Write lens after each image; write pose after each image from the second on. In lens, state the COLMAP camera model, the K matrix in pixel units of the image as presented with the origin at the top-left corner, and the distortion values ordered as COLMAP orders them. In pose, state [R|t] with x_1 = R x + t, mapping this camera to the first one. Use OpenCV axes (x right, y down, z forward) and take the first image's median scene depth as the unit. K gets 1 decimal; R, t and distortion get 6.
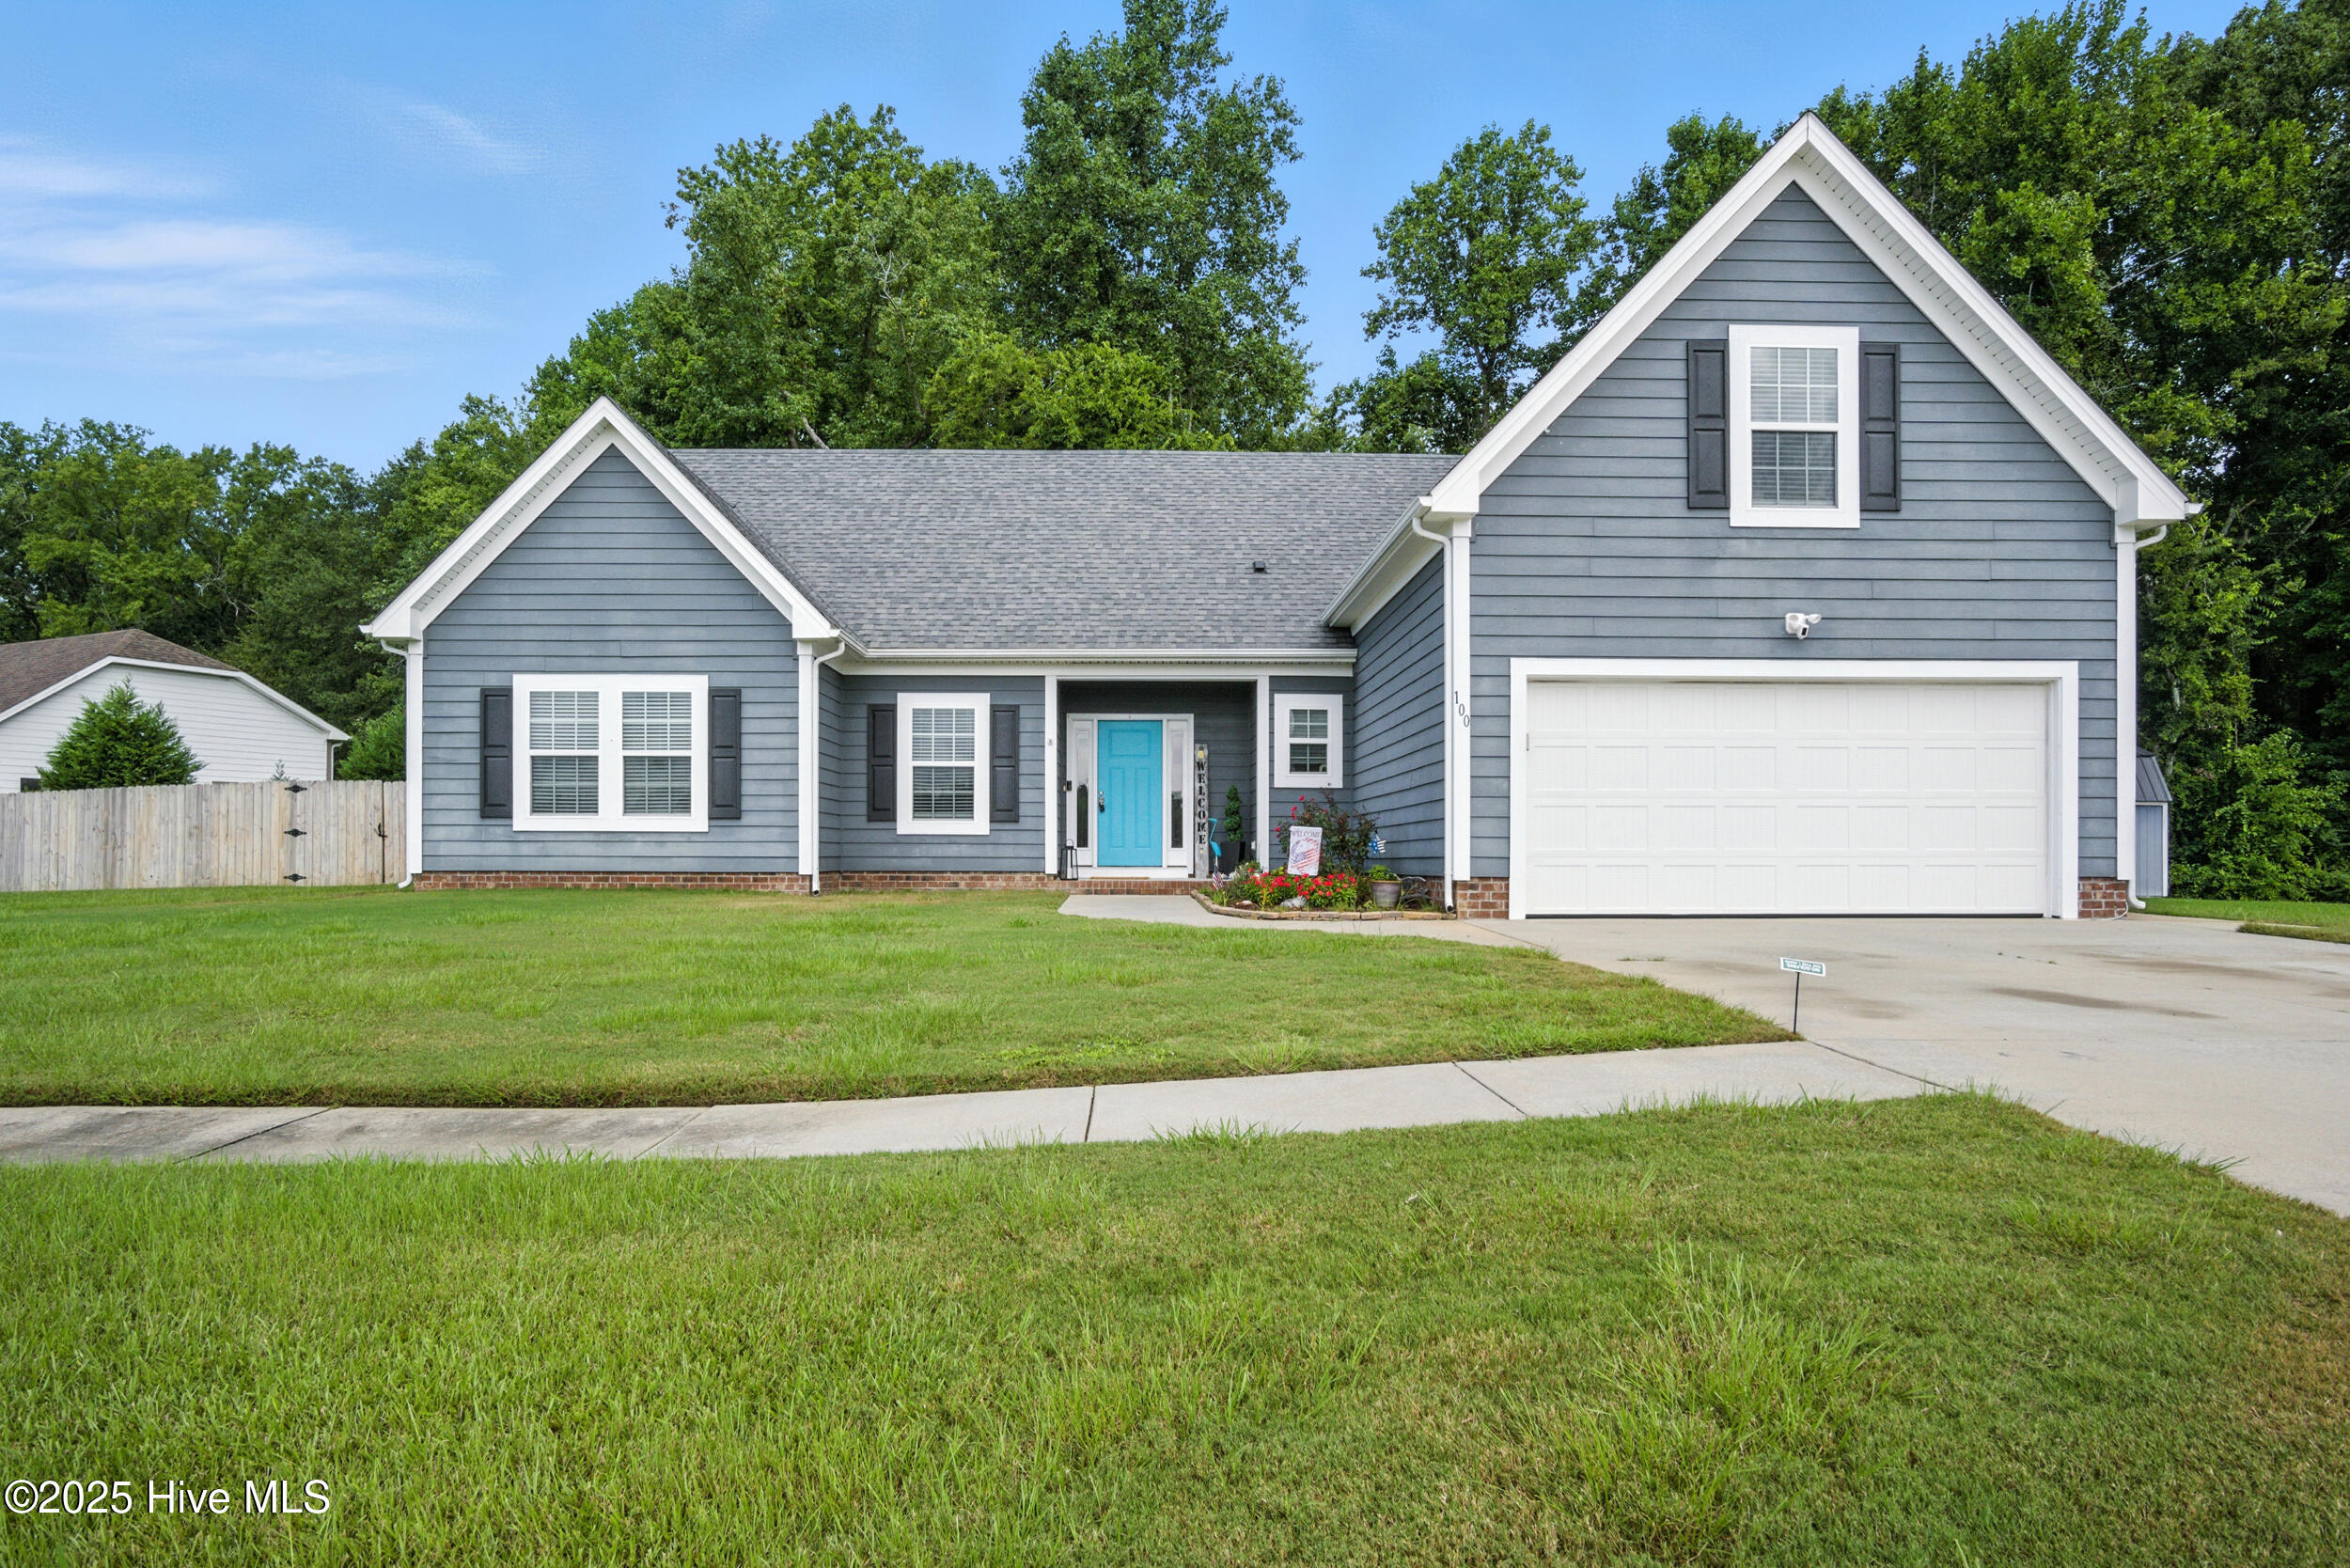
lens RADIAL K [[1283.0, 0, 1175.2], [0, 1283.0, 776.0], [0, 0, 1]] dist [0.000443, -0.000392]
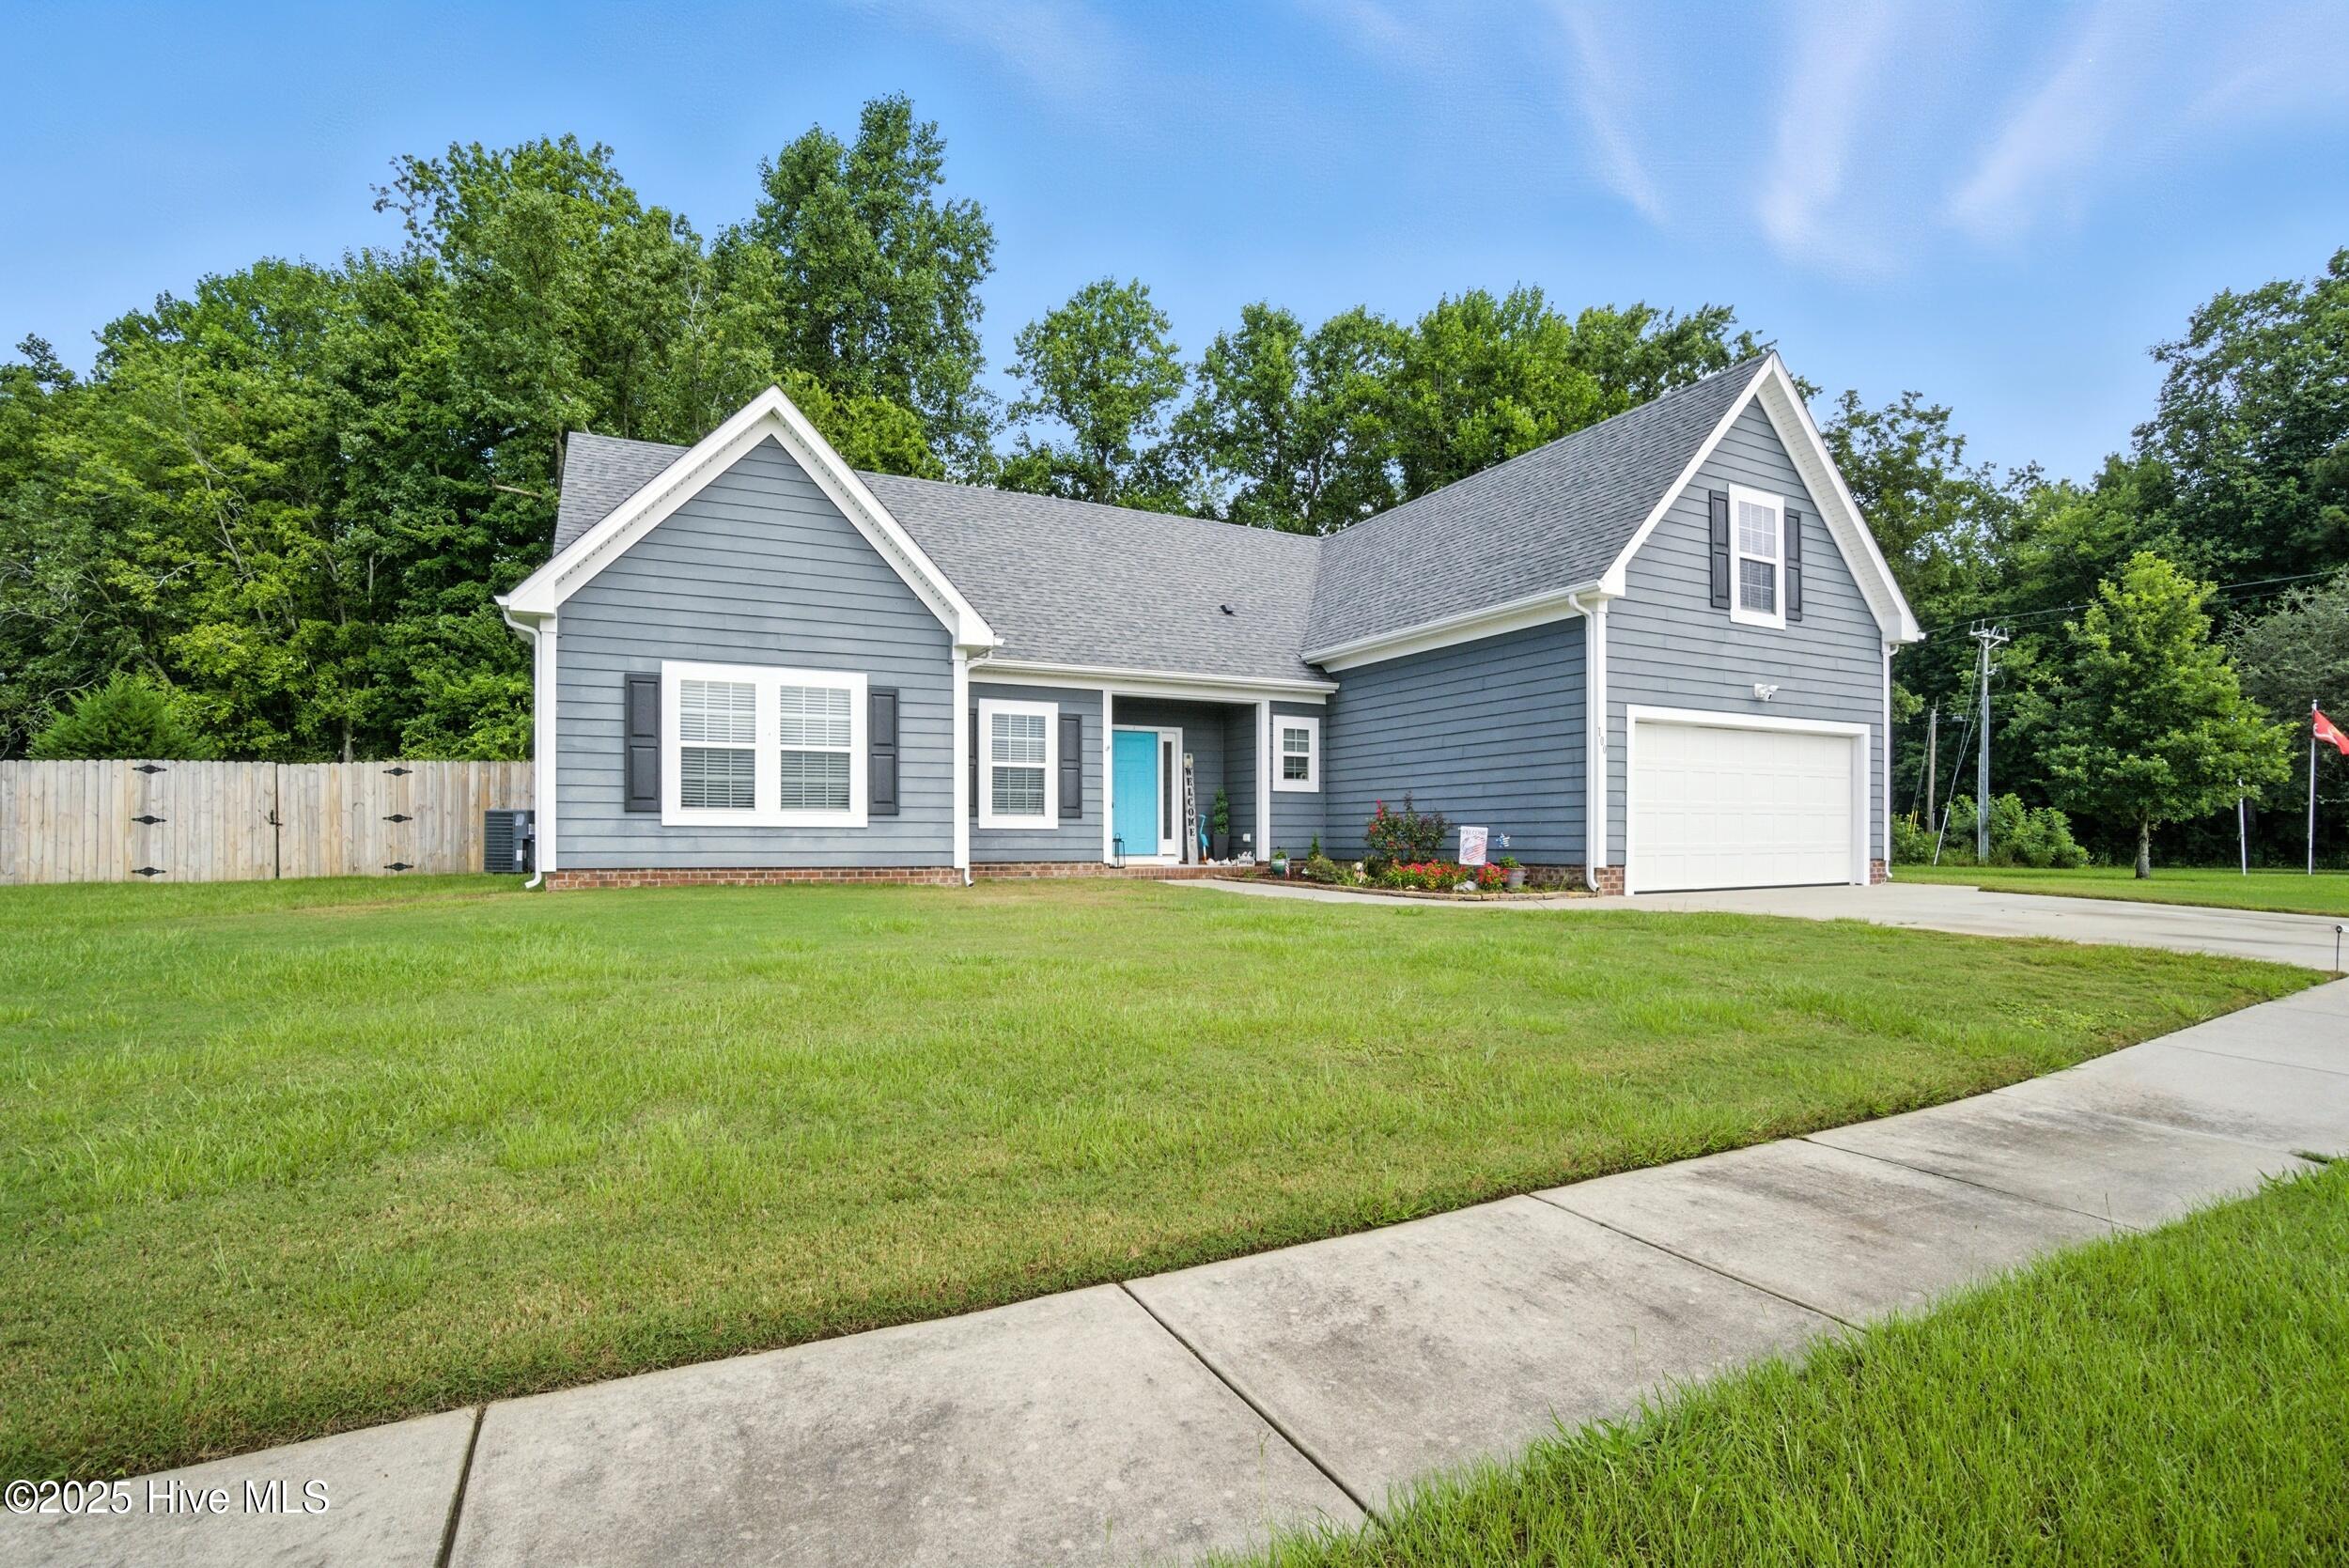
lens RADIAL K [[1014.9, 0, 1174.5], [0, 1014.9, 784.0], [0, 0, 1]] dist [-0.038041, 0.000181]
pose [[0.914140, 0.019238, 0.404942, -0.471733], [-0.023881, 0.999694, 0.006416, -0.001928], [-0.404695, -0.015535, 0.914320, 0.167047]]
